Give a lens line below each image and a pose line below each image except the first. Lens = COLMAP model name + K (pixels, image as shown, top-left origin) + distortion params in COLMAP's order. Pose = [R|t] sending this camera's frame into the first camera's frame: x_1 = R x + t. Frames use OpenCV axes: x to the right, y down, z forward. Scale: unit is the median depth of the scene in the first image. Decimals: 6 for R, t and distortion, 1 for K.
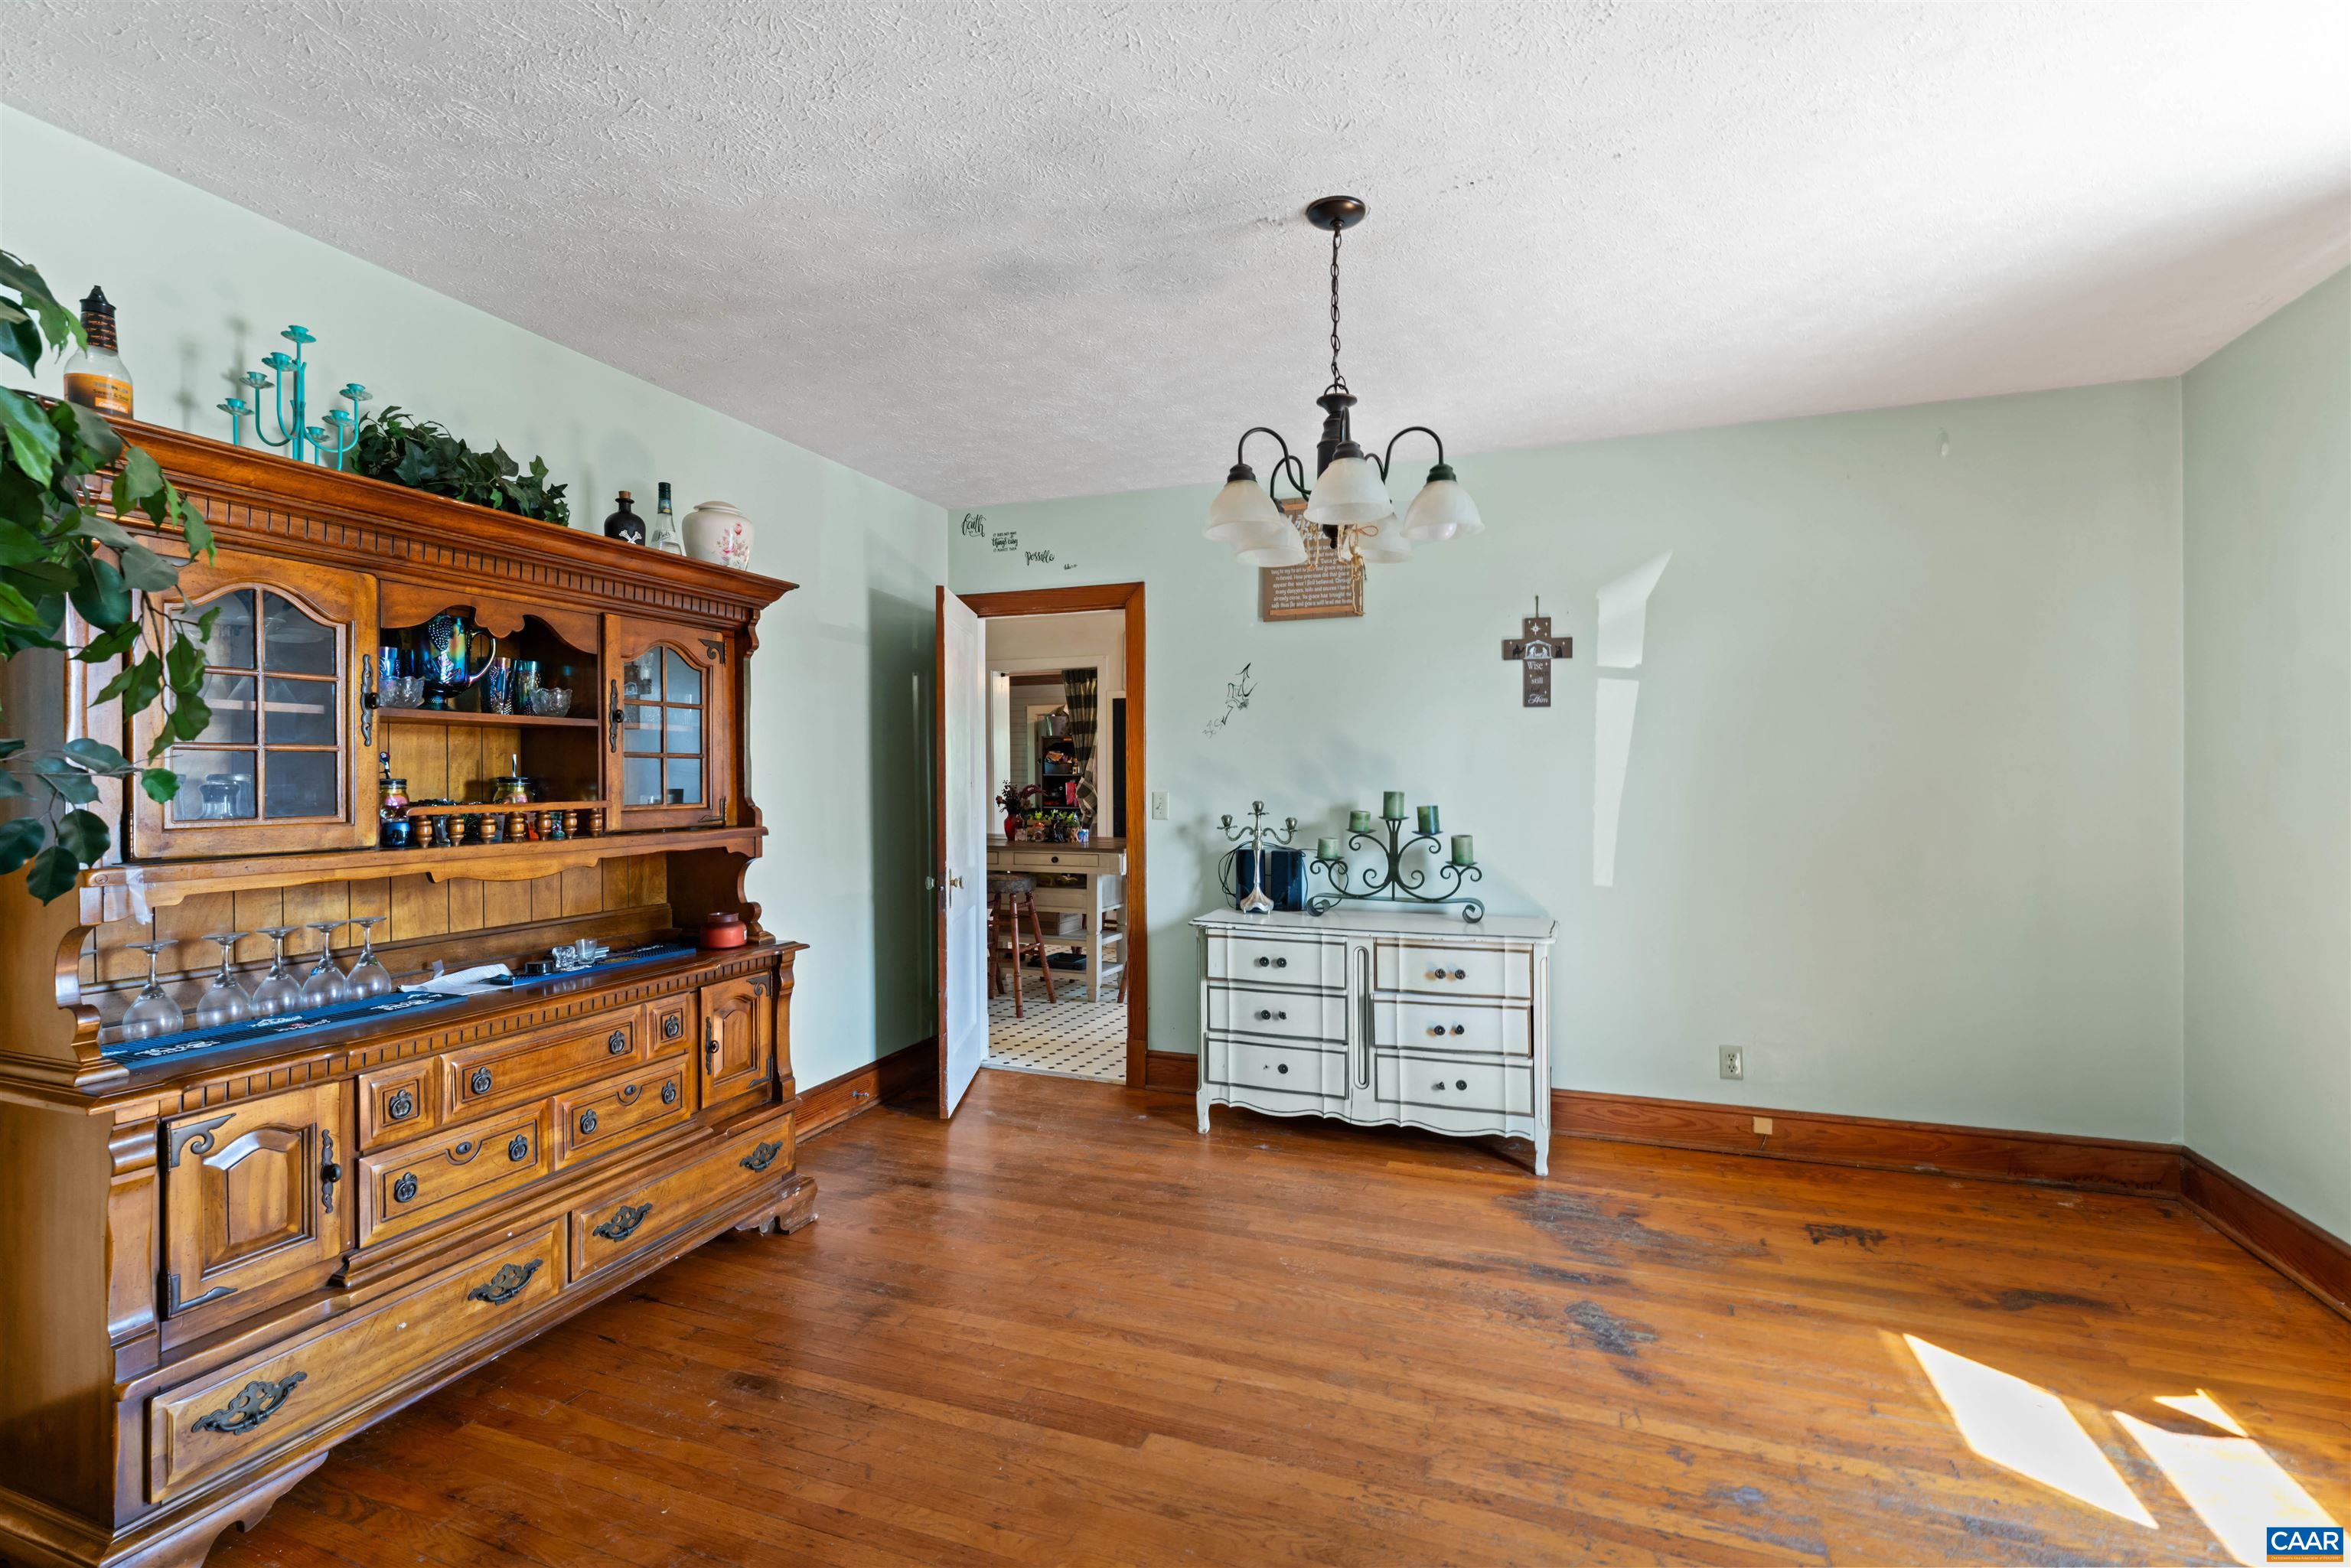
lens RADIAL K [[1071.4, 0, 1167.2], [0, 1071.4, 777.8], [0, 0, 1]] dist [0.002886, -0.000084]
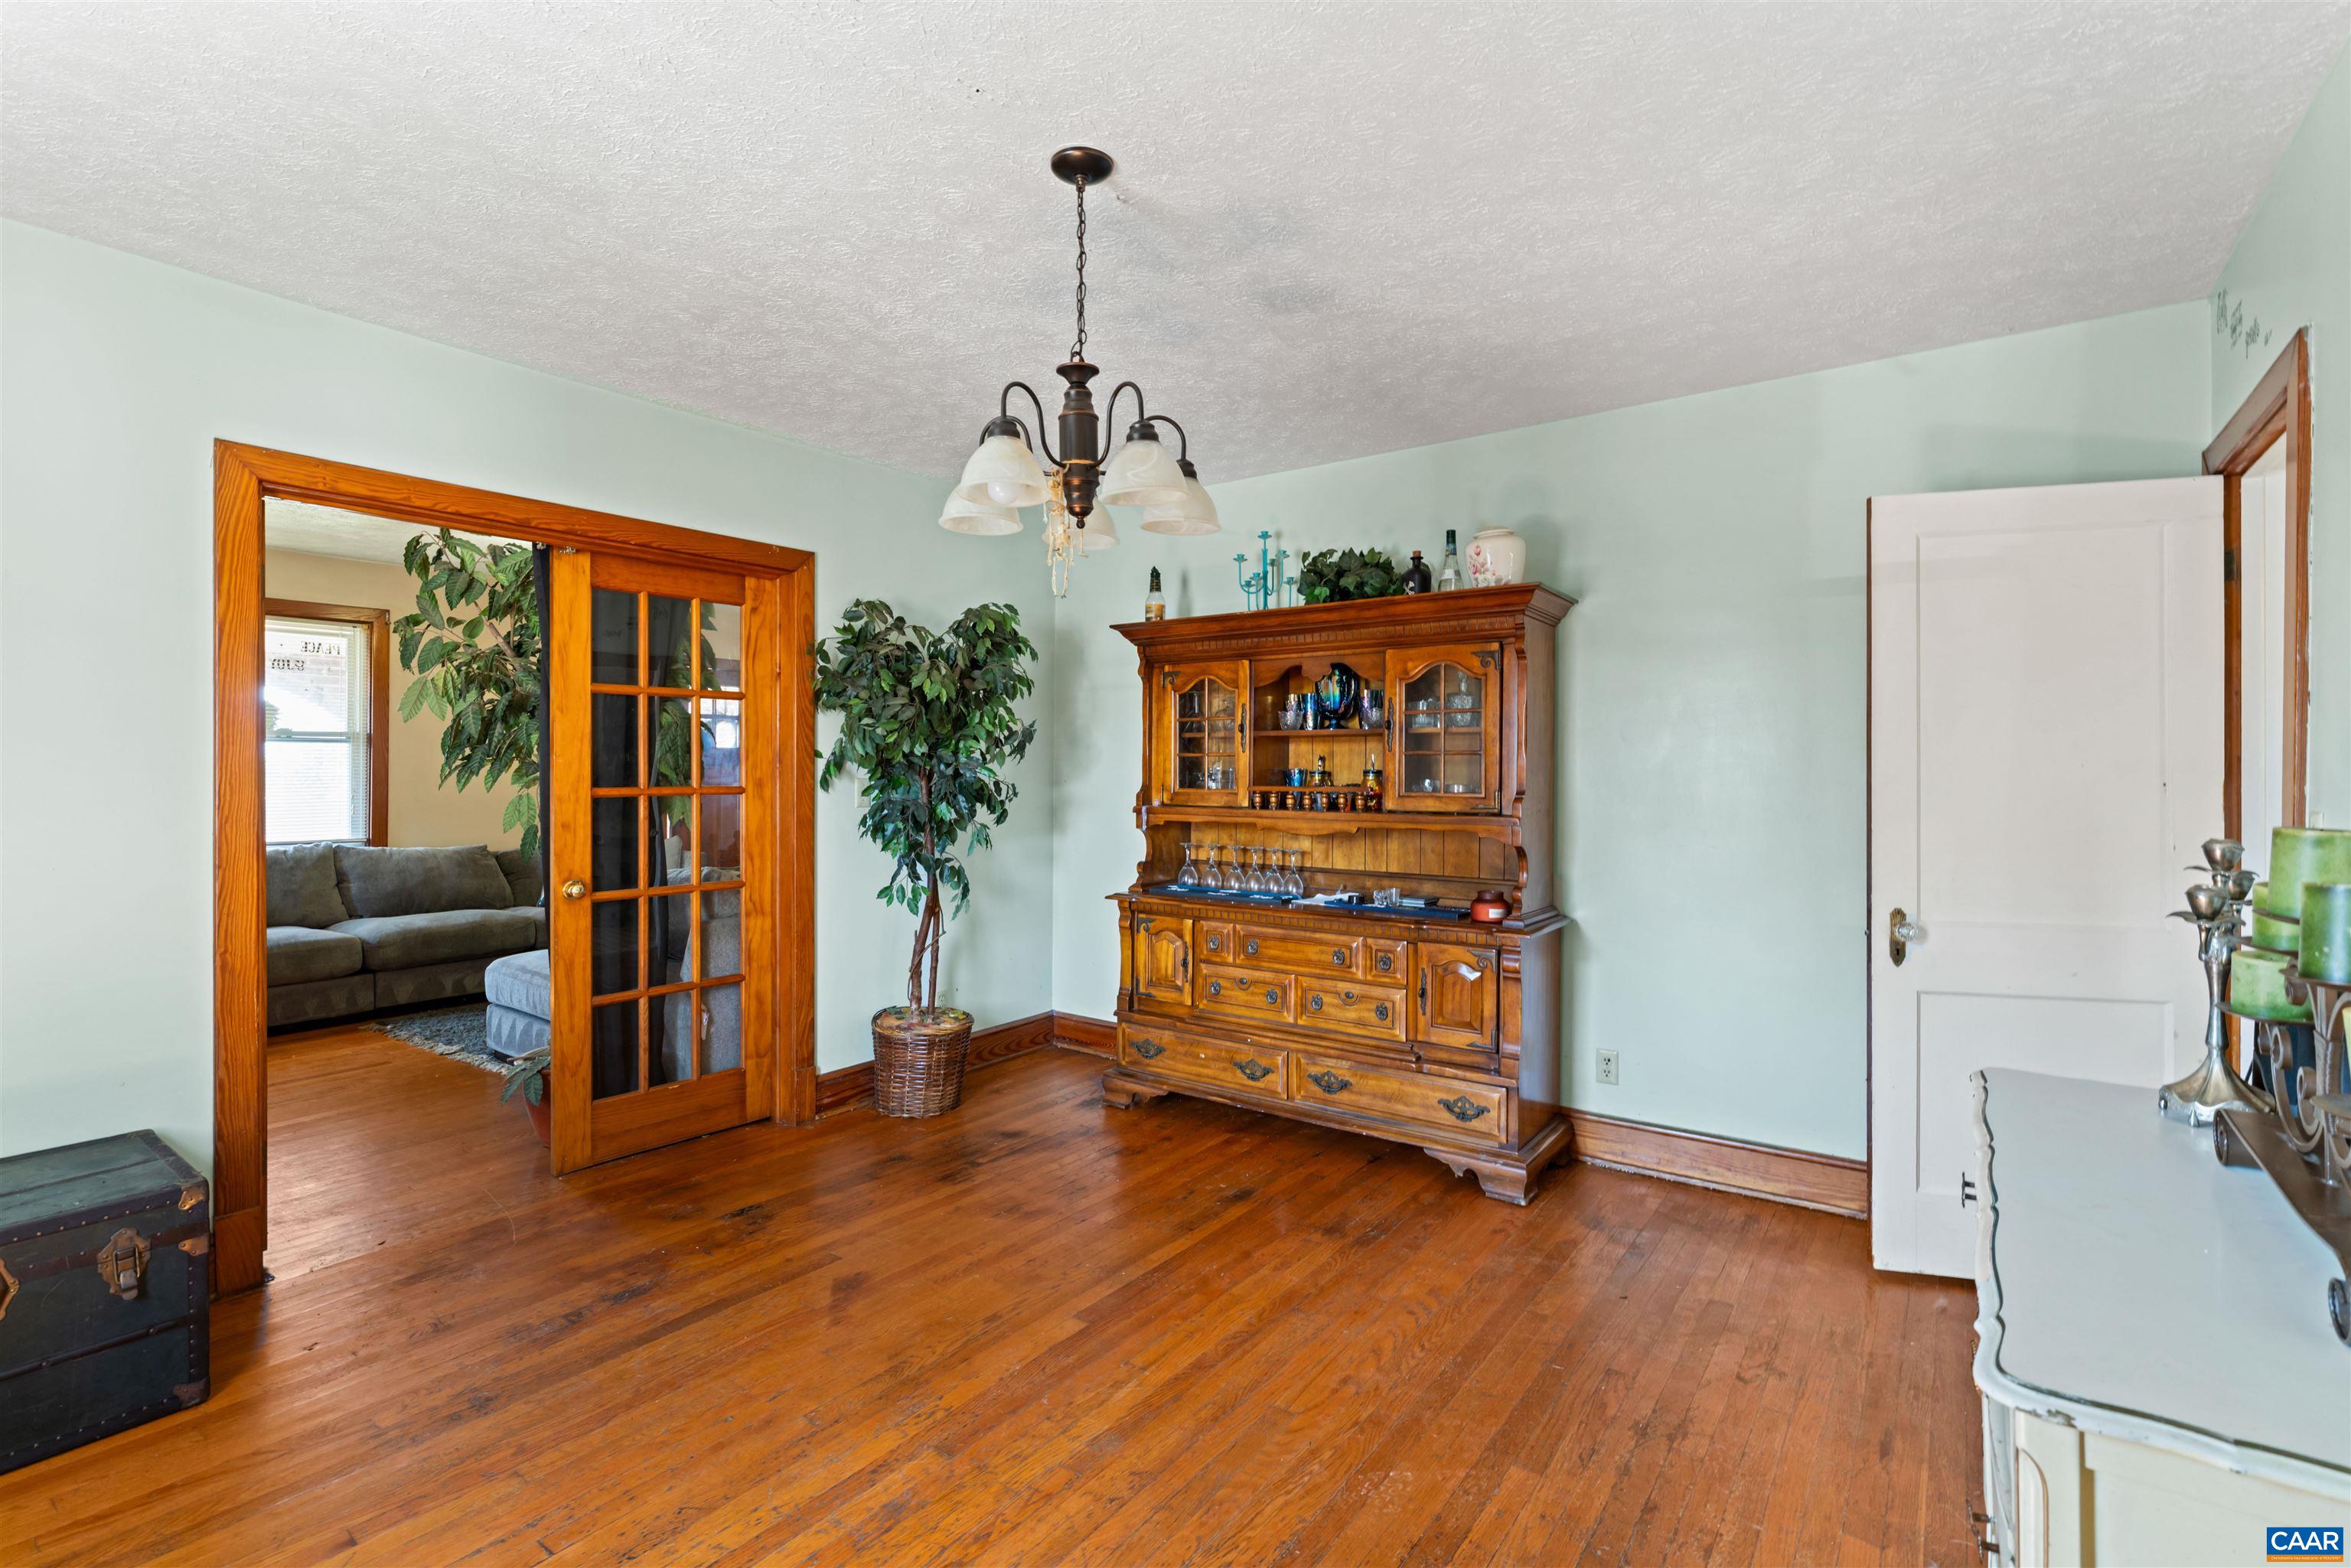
lens RADIAL K [[1071.4, 0, 1165.4], [0, 1071.4, 776.5], [0, 0, 1]] dist [0.002886, -0.000084]
pose [[-0.277718, 0.008890, -0.960622, 0.963372], [-0.004853, 0.999931, 0.010657, -0.006284], [0.960650, 0.007622, -0.277656, 1.238923]]
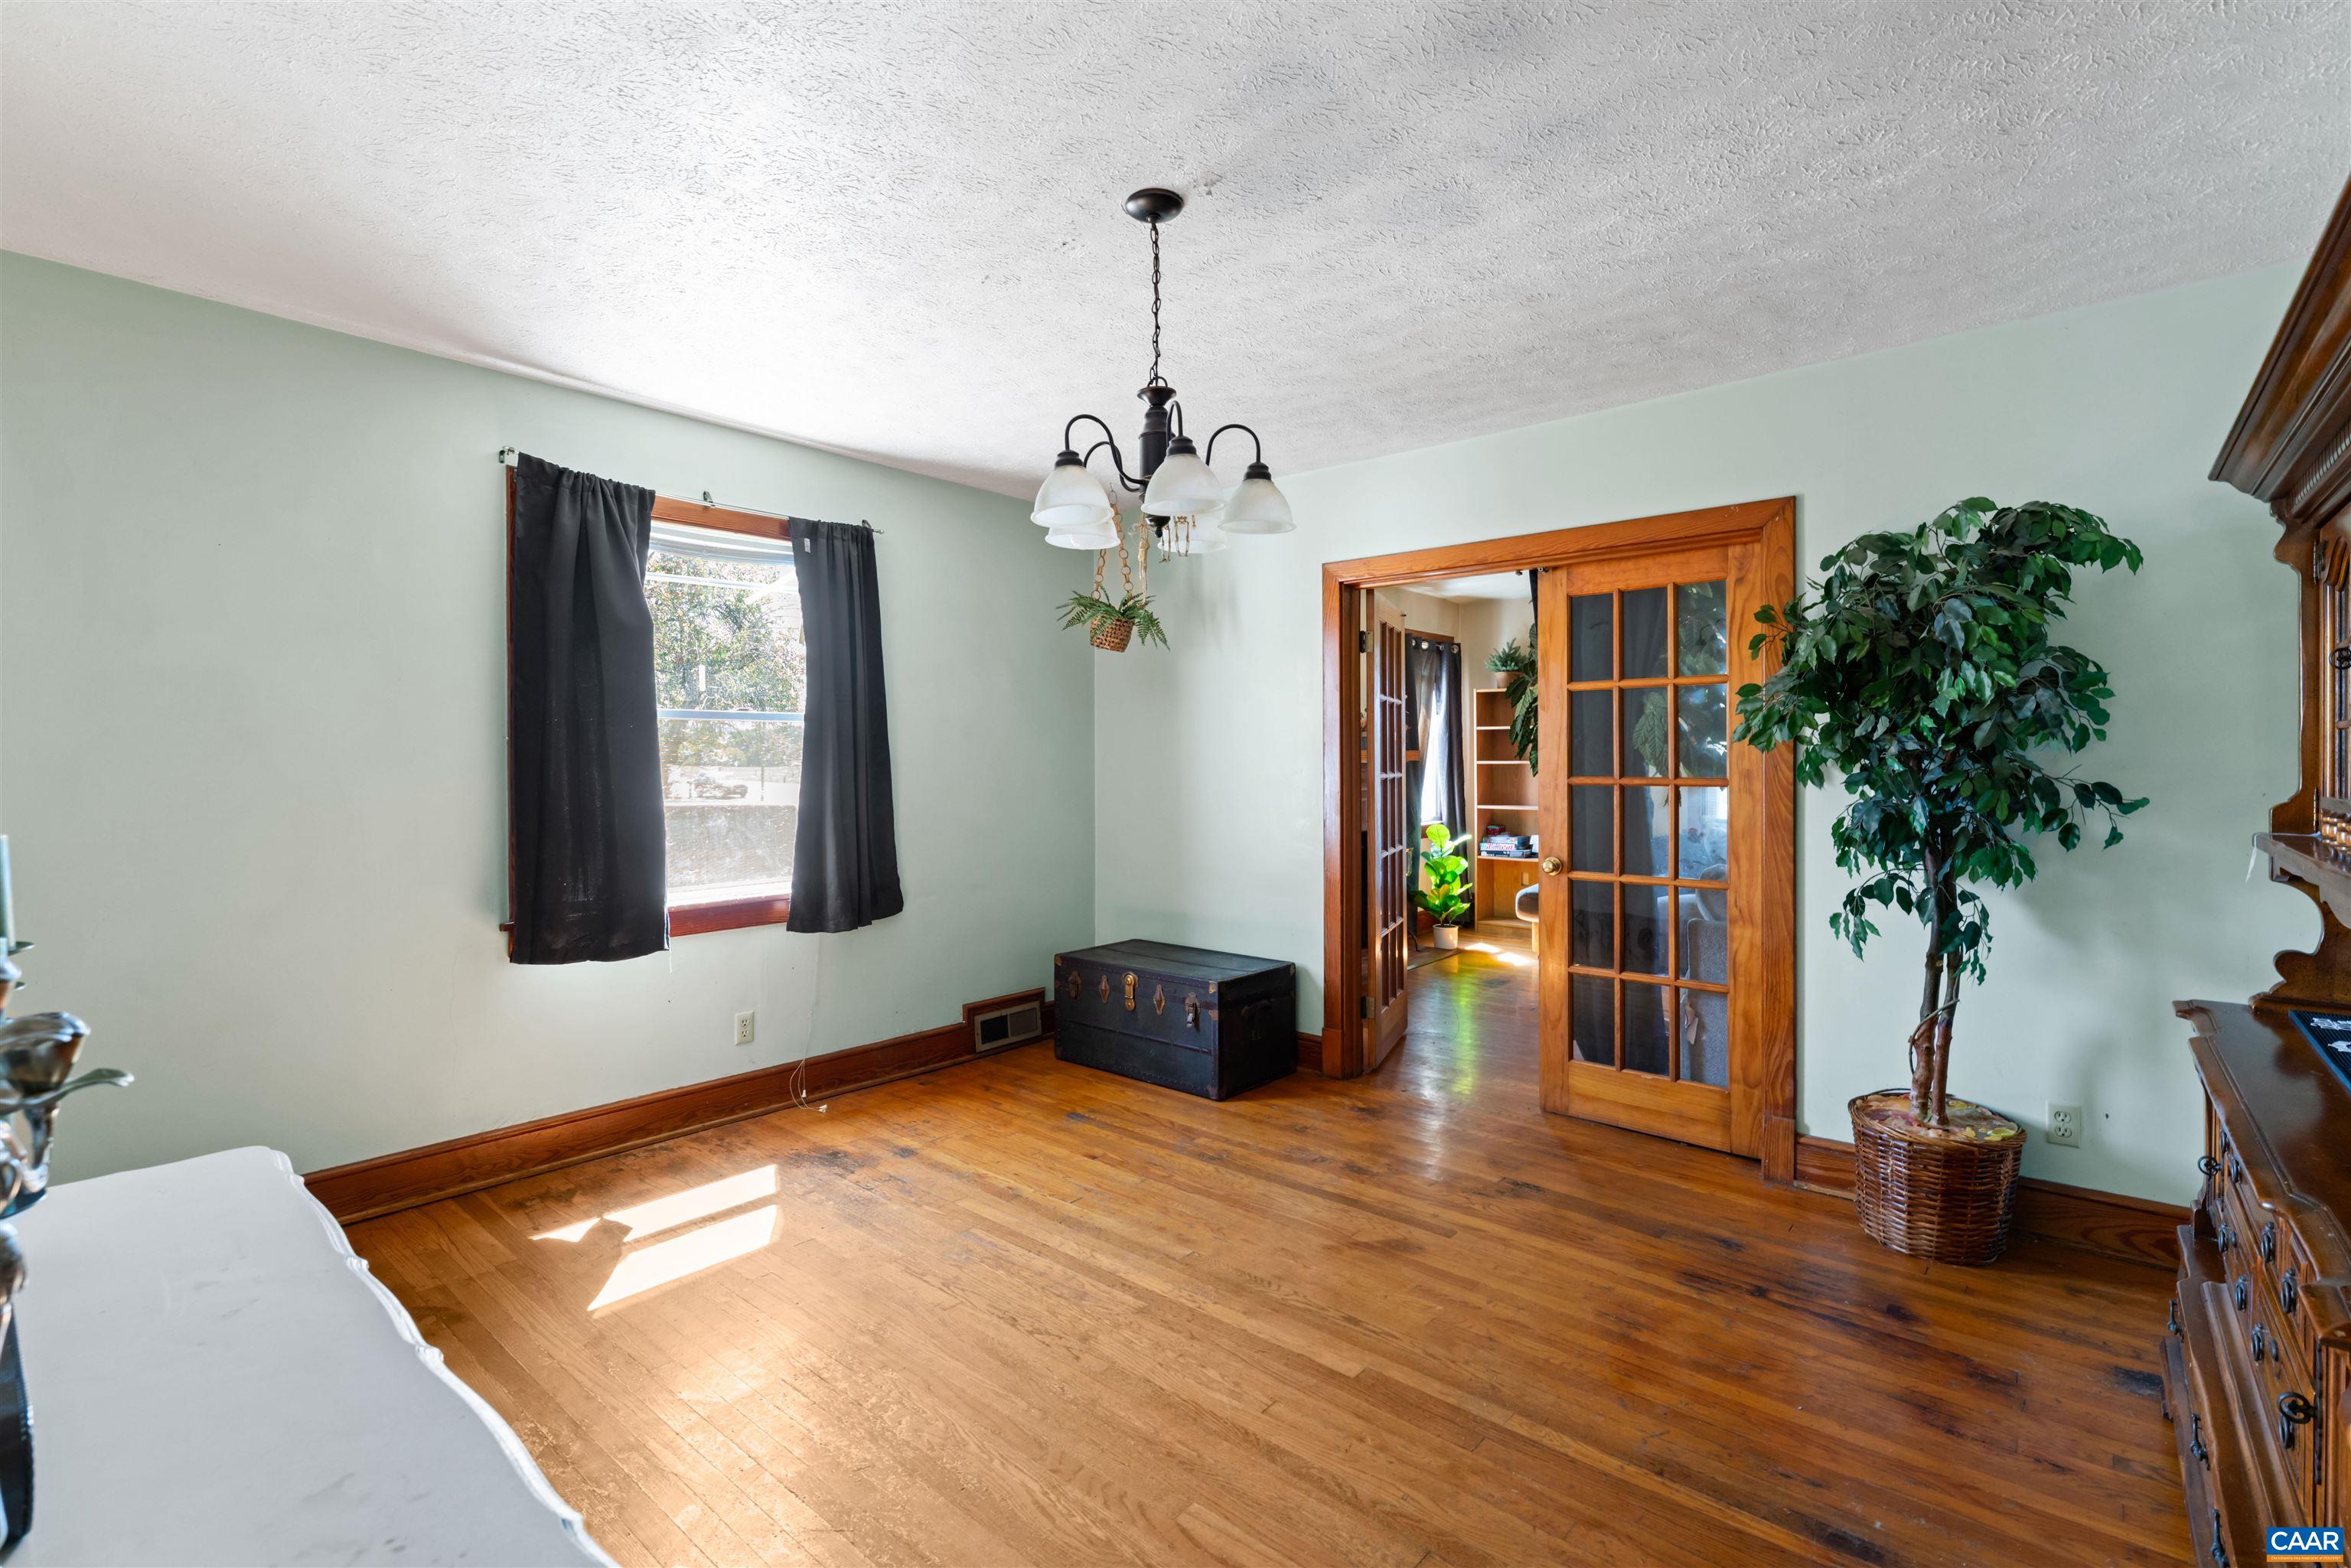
lens RADIAL K [[1071.4, 0, 1157.0], [0, 1071.4, 765.1], [0, 0, 1]] dist [0.002886, -0.000084]
pose [[-0.935027, 0.002591, 0.354568, -0.186284], [0.005340, 0.999963, 0.006775, -0.004039], [-0.354538, 0.008228, -0.935006, 1.813445]]
